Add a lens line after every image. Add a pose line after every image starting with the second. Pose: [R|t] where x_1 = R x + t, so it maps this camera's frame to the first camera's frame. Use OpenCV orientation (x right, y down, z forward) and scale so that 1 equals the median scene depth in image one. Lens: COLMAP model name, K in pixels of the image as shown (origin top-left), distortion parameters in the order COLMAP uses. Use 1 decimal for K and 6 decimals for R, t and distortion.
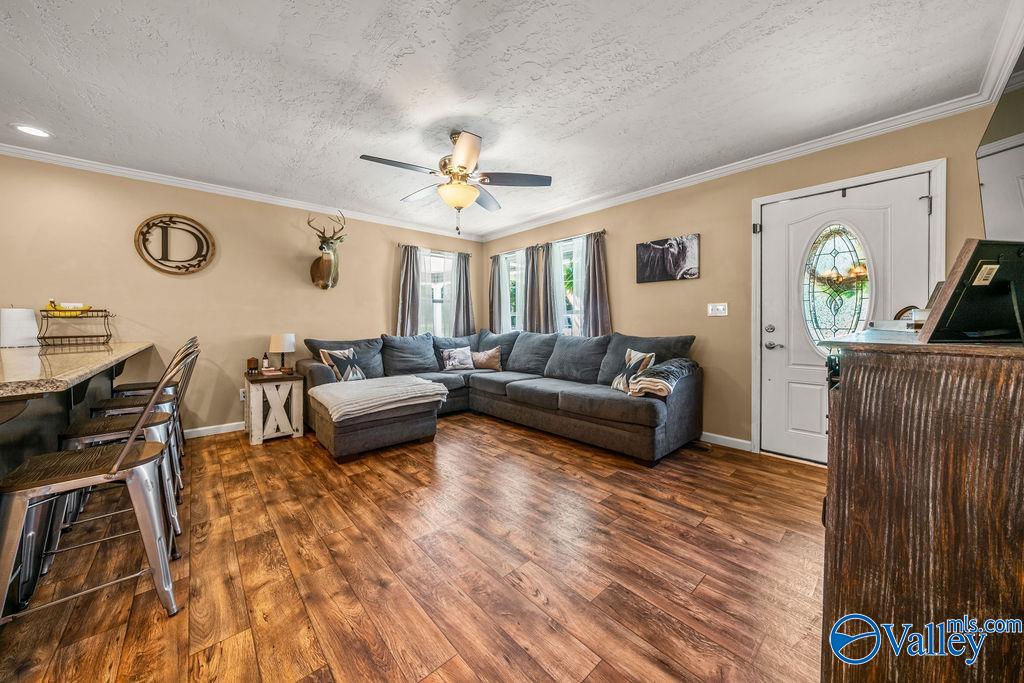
lens RADIAL K [[354.8, 0, 513.4], [0, 354.8, 327.2], [0, 0, 1]] dist [-0.006783, -0.000065]
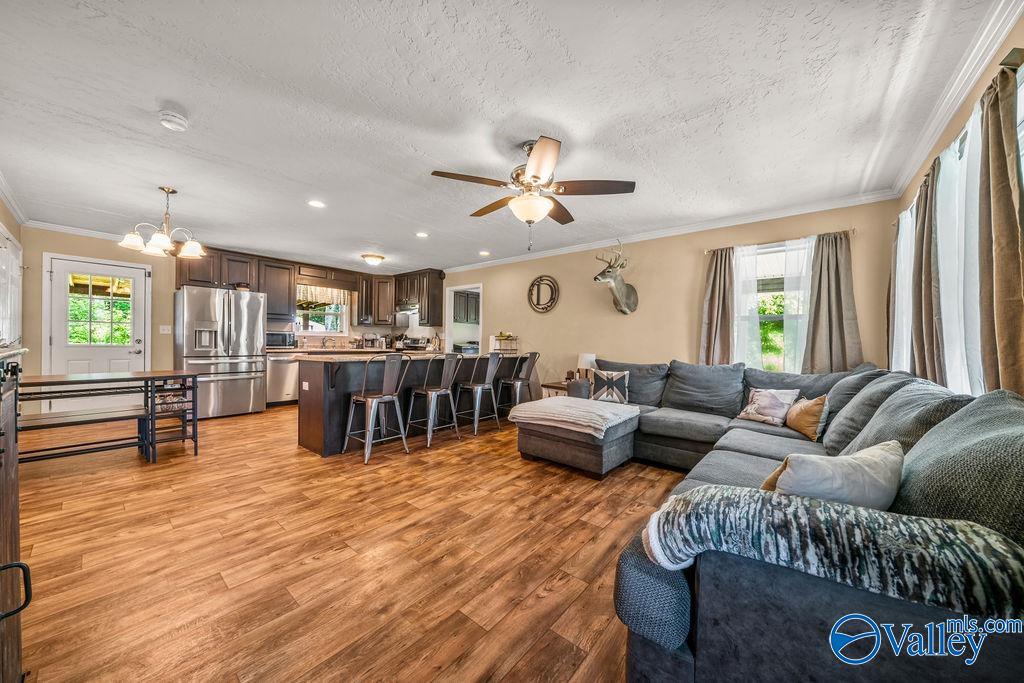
lens RADIAL K [[353.5, 0, 508.5], [0, 353.5, 344.9], [0, 0, 1]] dist [-0.000059, -0.000157]
pose [[0.132679, 0.012226, -0.991084, 0.619128], [-0.036964, 0.999289, 0.007379, -0.012989], [0.990470, 0.035655, 0.133036, 0.665877]]
